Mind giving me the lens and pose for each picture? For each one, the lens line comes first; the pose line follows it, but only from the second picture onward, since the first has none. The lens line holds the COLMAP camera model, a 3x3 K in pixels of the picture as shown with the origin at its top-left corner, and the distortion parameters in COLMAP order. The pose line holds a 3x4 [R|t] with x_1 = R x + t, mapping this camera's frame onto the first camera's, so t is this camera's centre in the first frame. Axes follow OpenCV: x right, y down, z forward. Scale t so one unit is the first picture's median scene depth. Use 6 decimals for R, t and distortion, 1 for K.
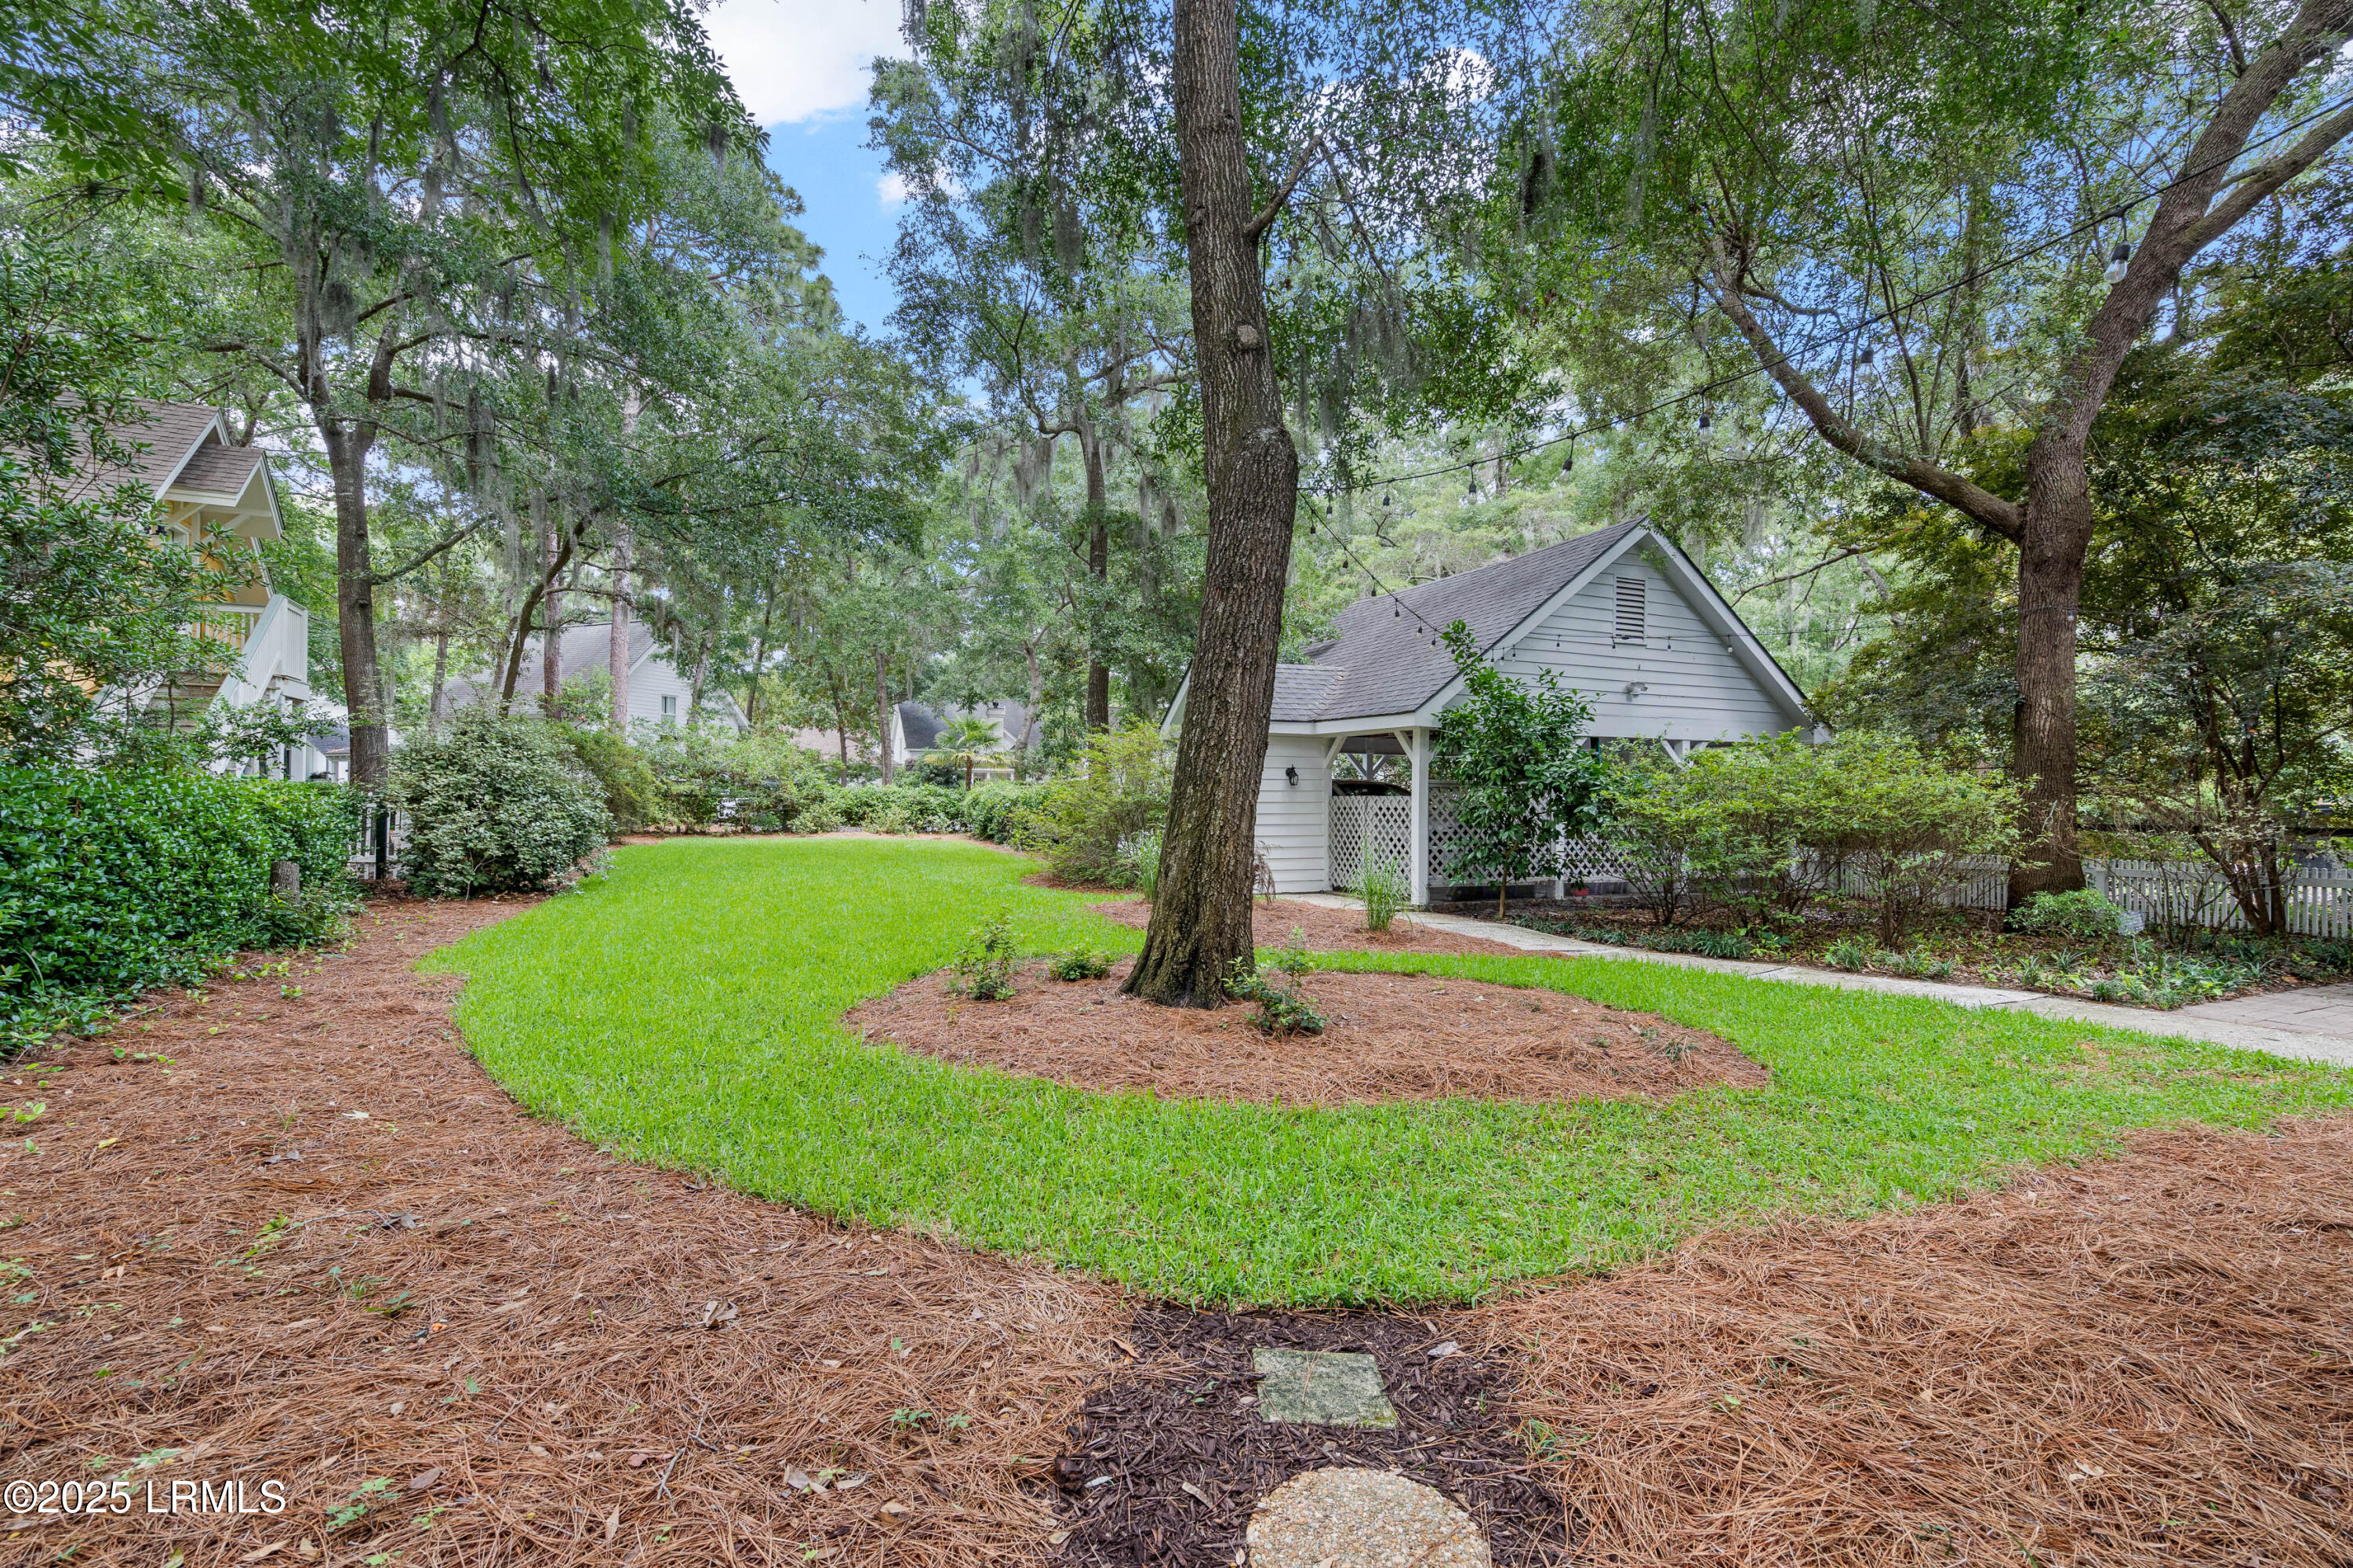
lens RADIAL K [[1070.5, 0, 1175.6], [0, 1070.5, 786.8], [0, 0, 1]] dist [0.000152, -0.000110]
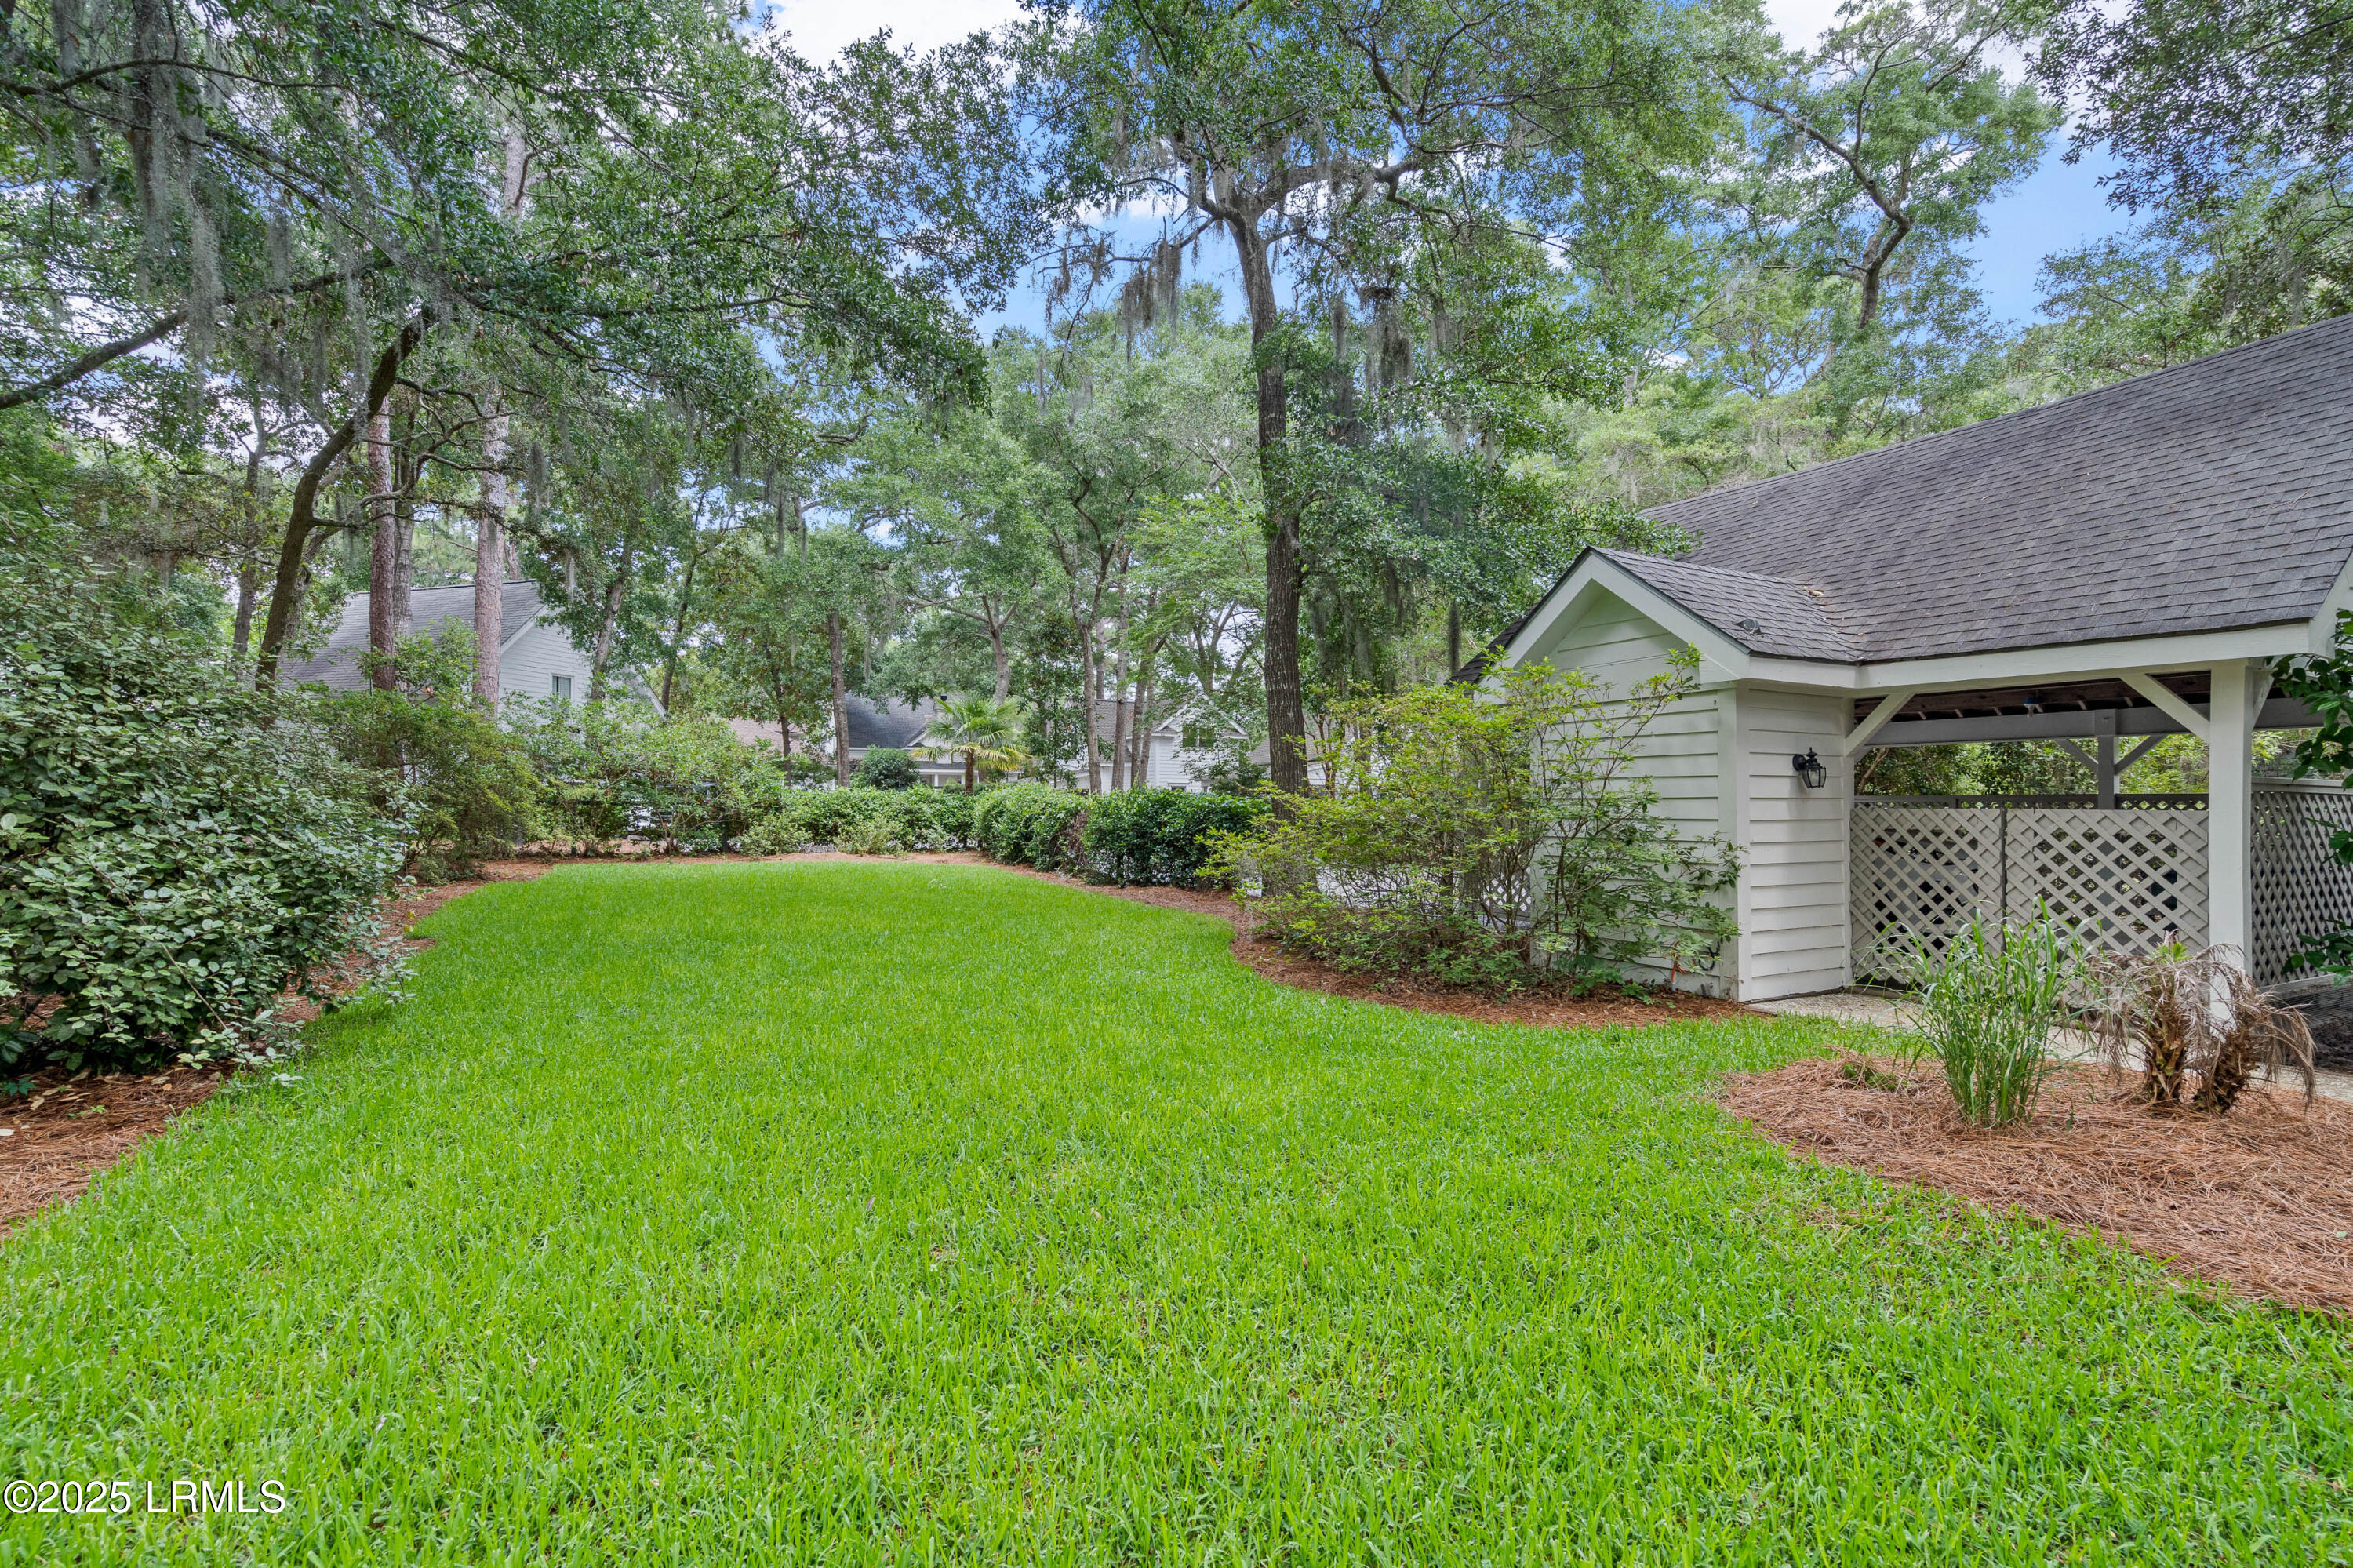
lens RADIAL K [[1070.5, 0, 1178.0], [0, 1070.5, 790.1], [0, 0, 1]] dist [0.000152, -0.000110]
pose [[0.996984, 0.000568, 0.077601, -0.116808], [-0.000543, 1.000000, -0.000339, -0.000115], [-0.077601, 0.000296, 0.996984, 0.254254]]
